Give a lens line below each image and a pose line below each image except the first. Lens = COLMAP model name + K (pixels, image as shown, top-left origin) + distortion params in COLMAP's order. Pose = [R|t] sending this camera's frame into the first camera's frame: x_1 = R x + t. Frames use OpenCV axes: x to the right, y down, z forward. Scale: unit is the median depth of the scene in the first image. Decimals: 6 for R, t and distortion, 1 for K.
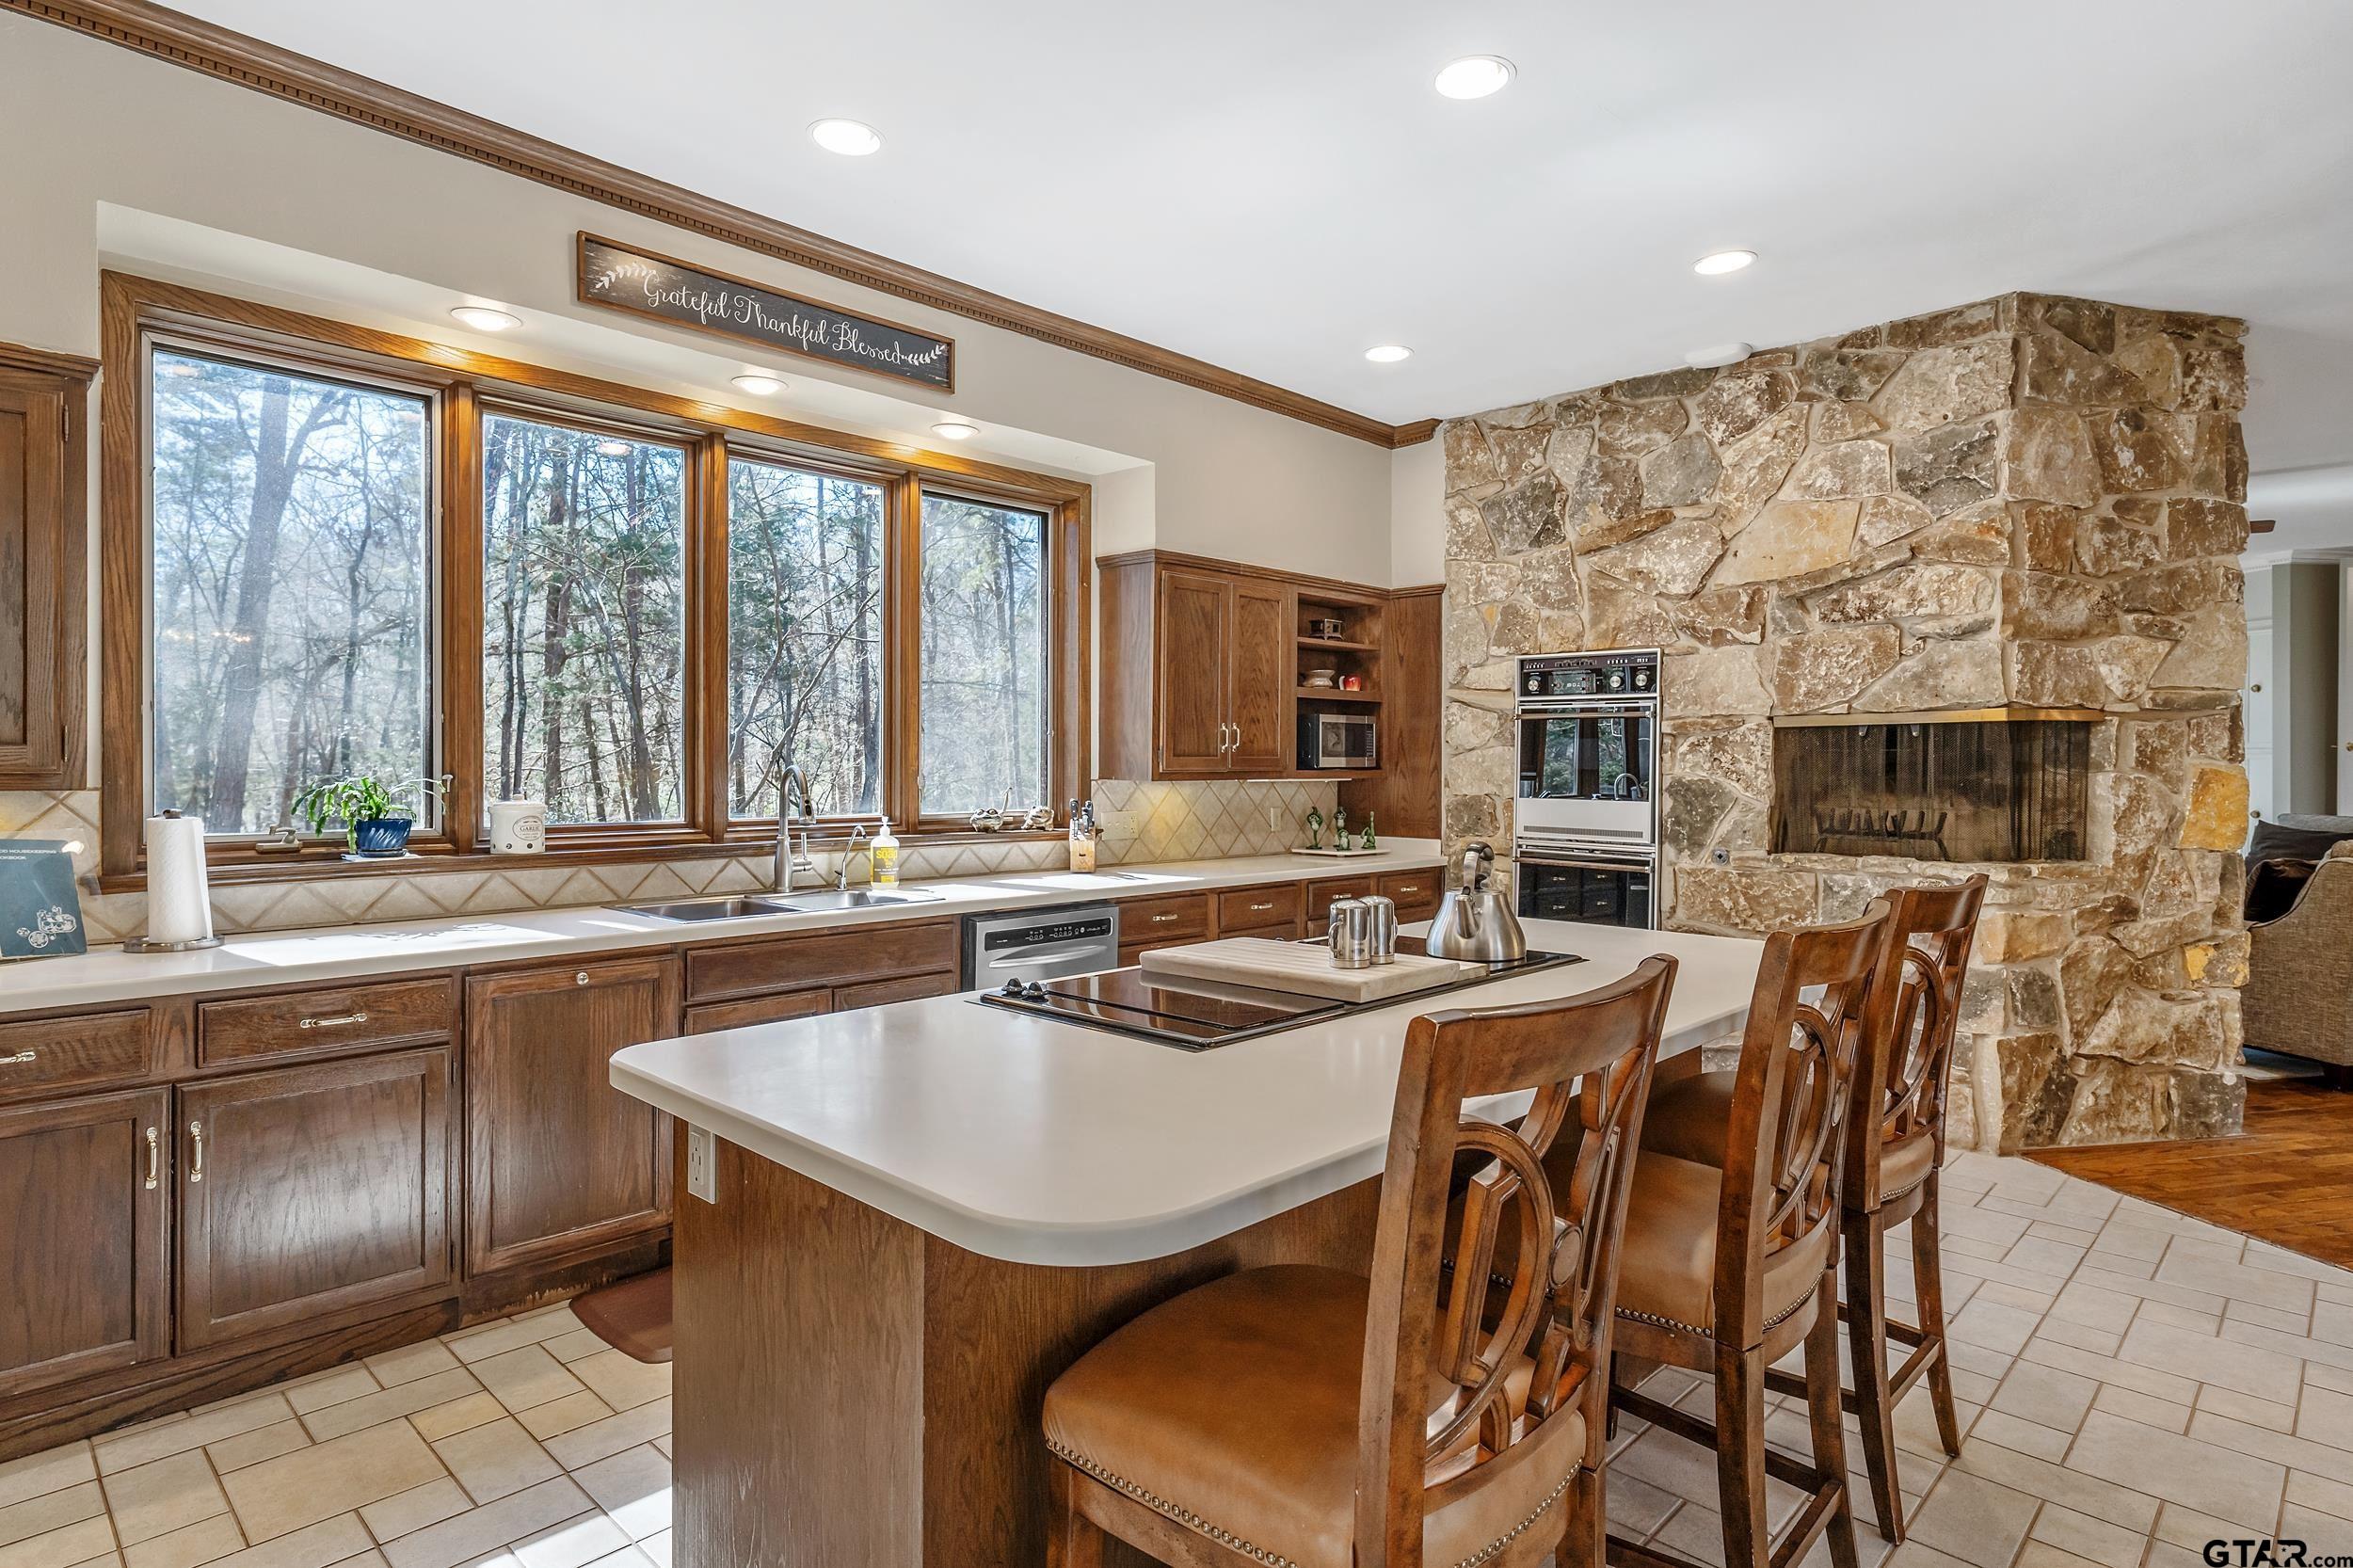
lens RADIAL K [[1244.1, 0, 1176.1], [0, 1244.1, 769.0], [0, 0, 1]] dist [0.004331, -0.000237]
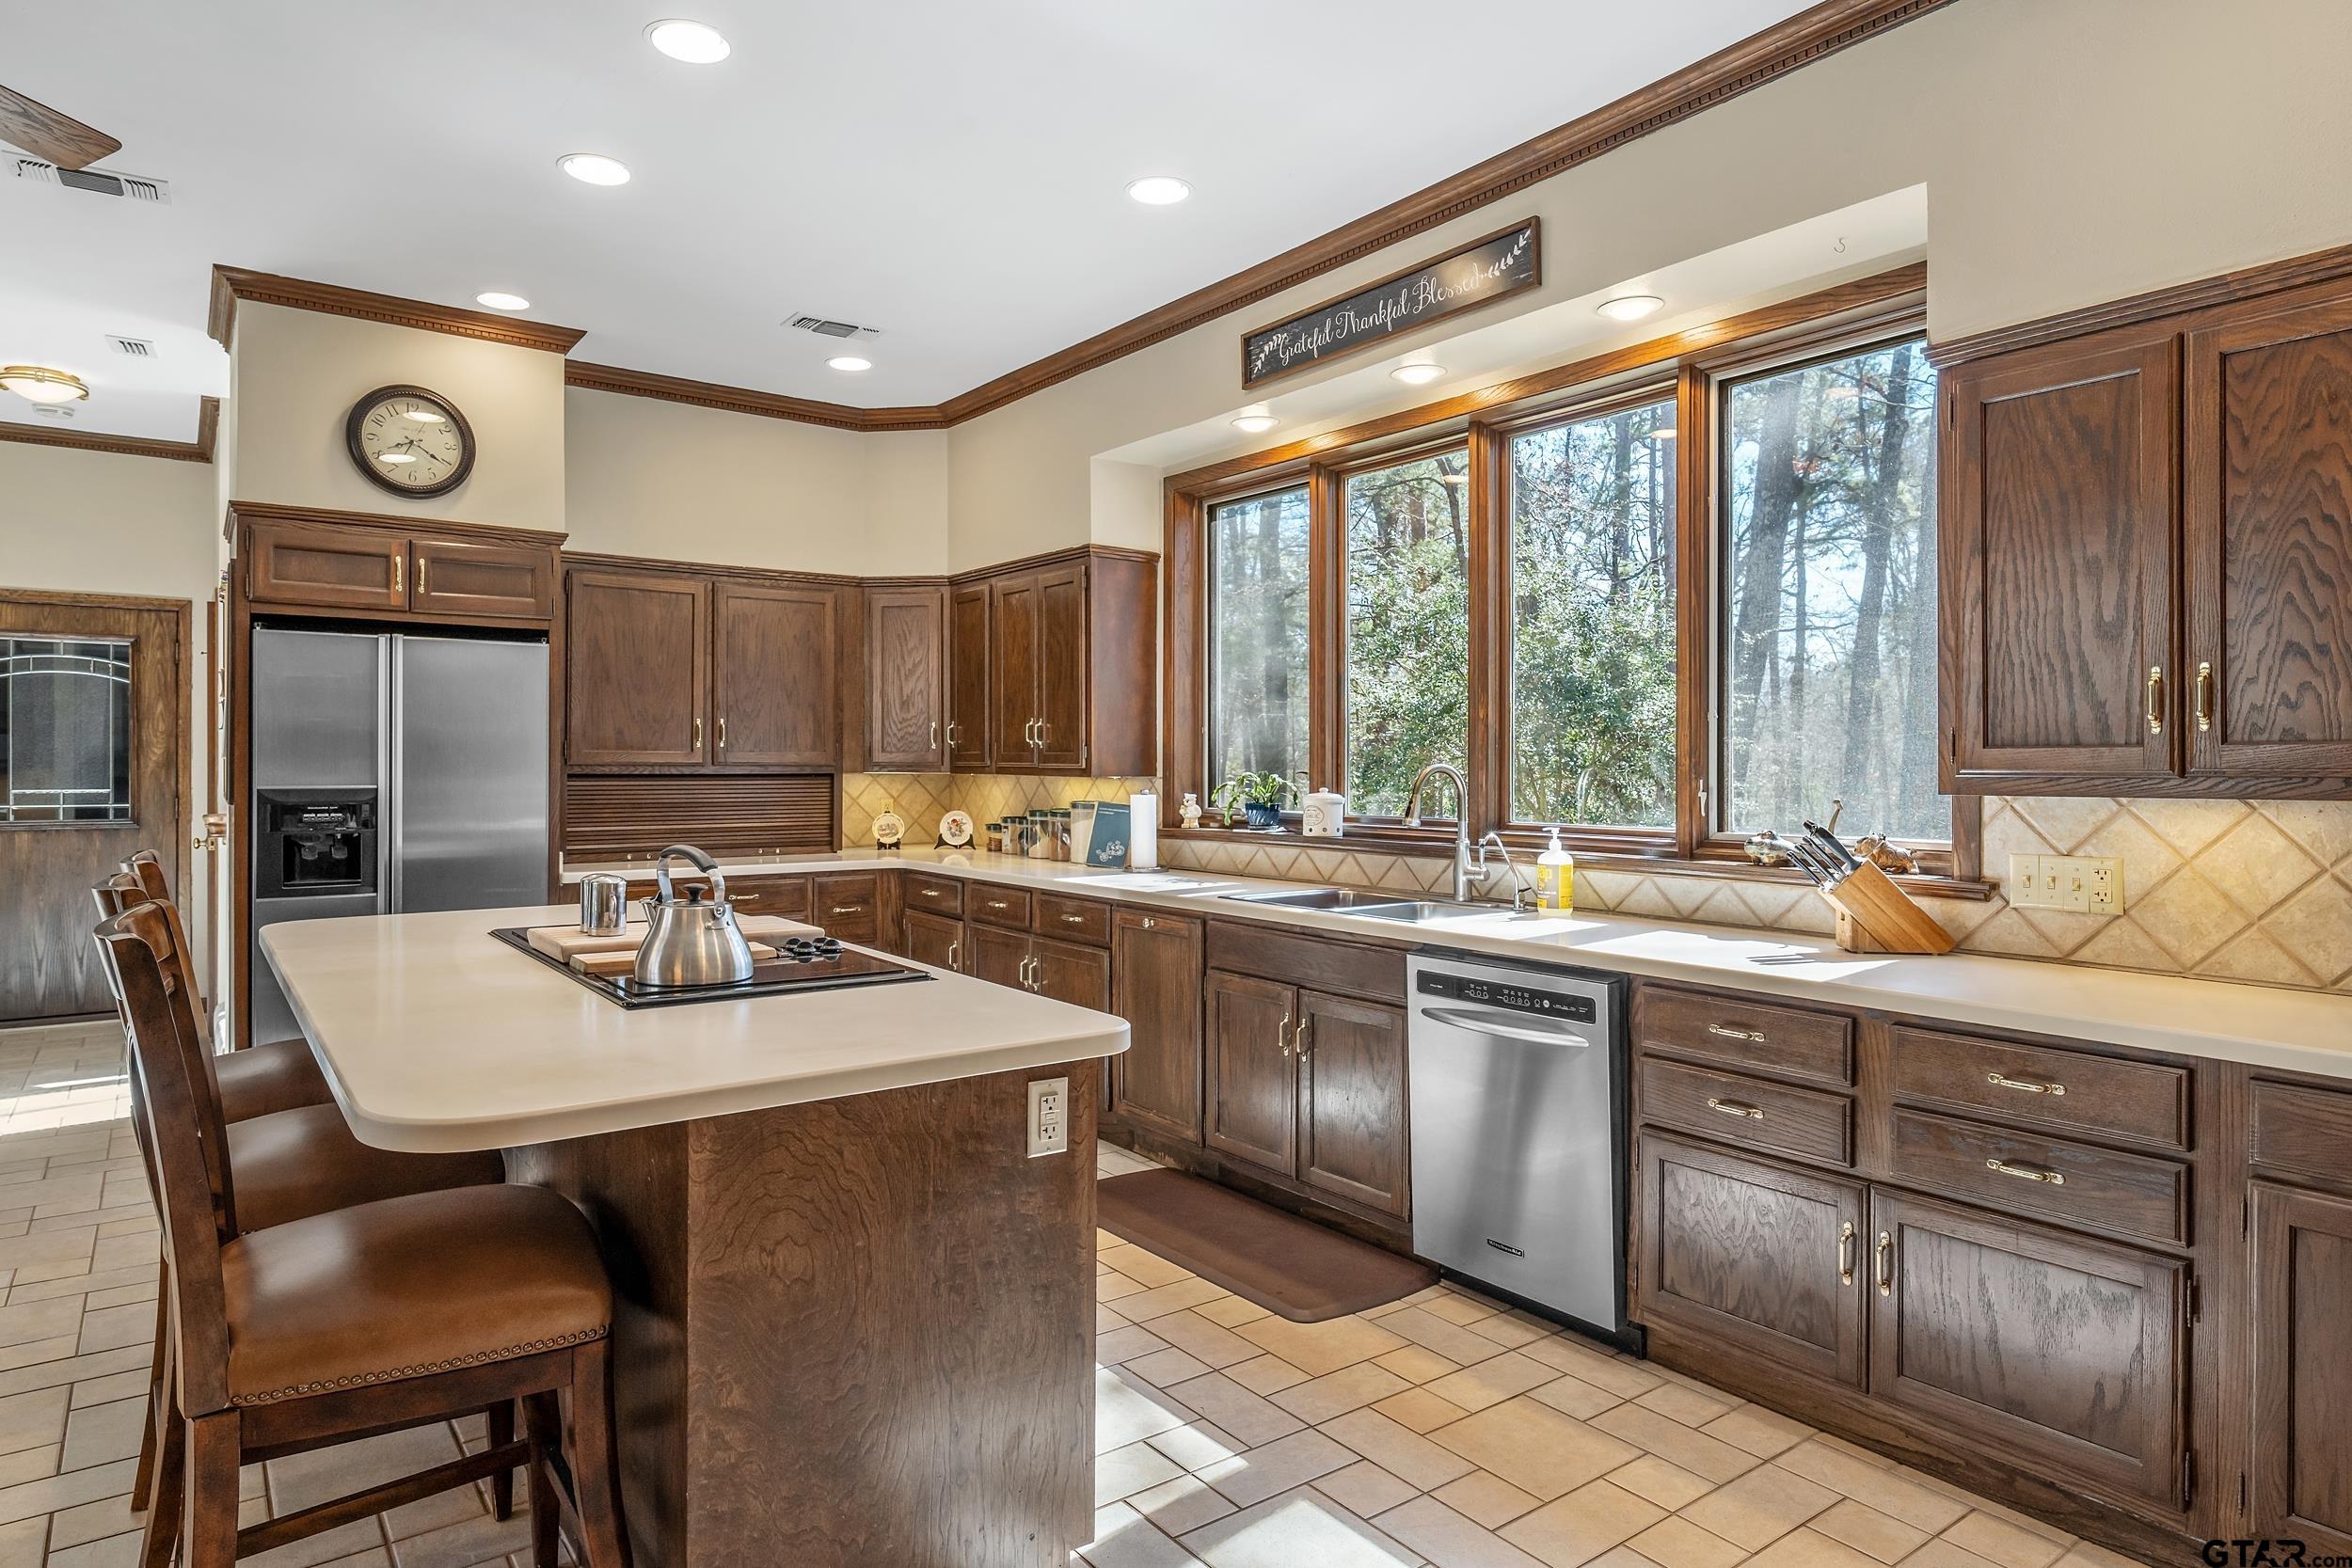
lens RADIAL K [[1359.7, 0, 1178.2], [0, 1359.7, 761.6], [0, 0, 1]] dist [-0.005849, -0.000135]
pose [[-0.160238, -0.008537, -0.987042, 0.633227], [-0.011209, 0.999914, -0.006828, 0.004009], [0.987015, 0.009969, -0.160320, 0.841564]]
